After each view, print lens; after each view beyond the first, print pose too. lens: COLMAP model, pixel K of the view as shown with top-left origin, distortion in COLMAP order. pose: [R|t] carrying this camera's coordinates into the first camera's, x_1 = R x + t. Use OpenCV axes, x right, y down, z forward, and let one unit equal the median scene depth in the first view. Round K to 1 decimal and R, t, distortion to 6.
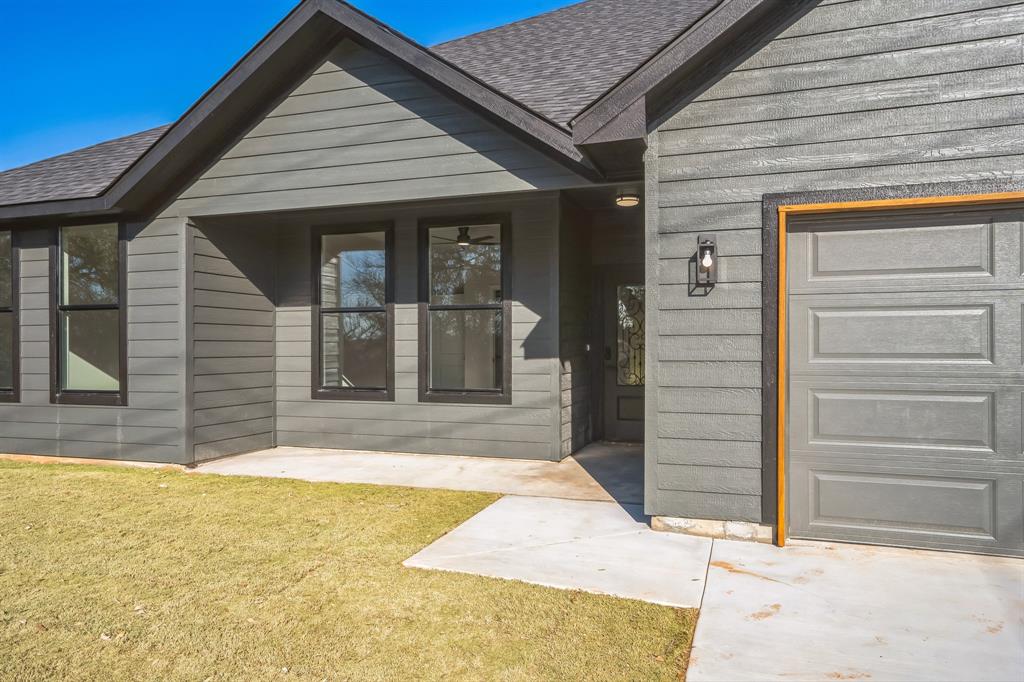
lens RADIAL K [[702.2, 0, 512.0], [0, 702.2, 341.0], [0, 0, 1]] dist [0.000535, 0.000024]
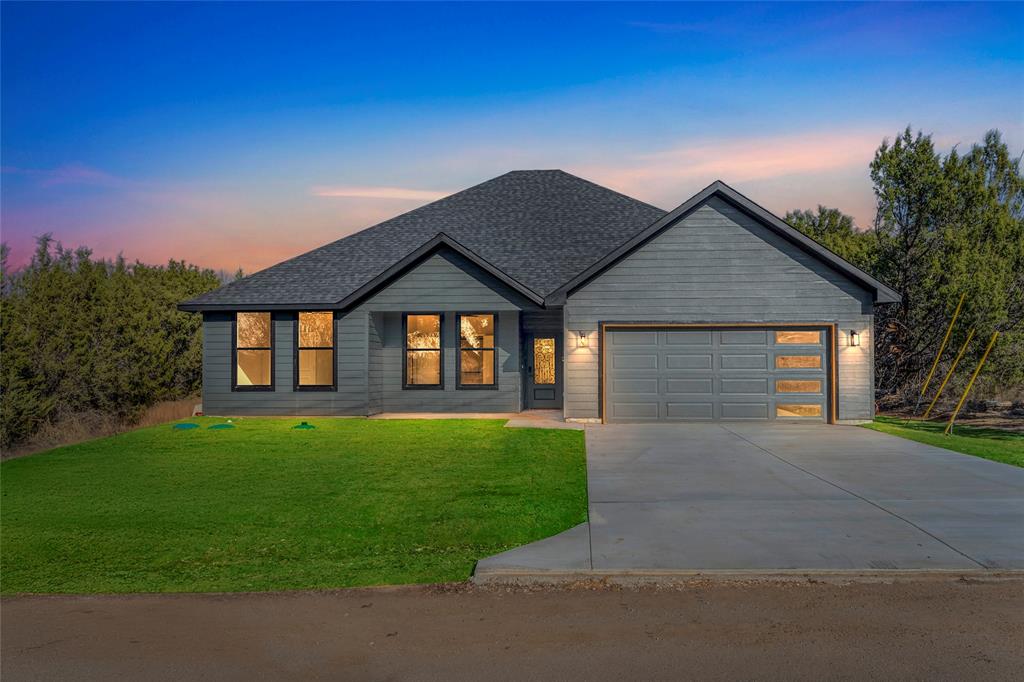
lens RADIAL K [[905.0, 0, 512.0], [0, 905.0, 341.0], [0, 0, 1]] dist [-0.000738, 0.000123]
pose [[0.966914, 0.008207, 0.254971, -0.793528], [-0.001750, 0.999672, -0.025540, 0.001000], [-0.255097, 0.024249, 0.966611, -2.130383]]
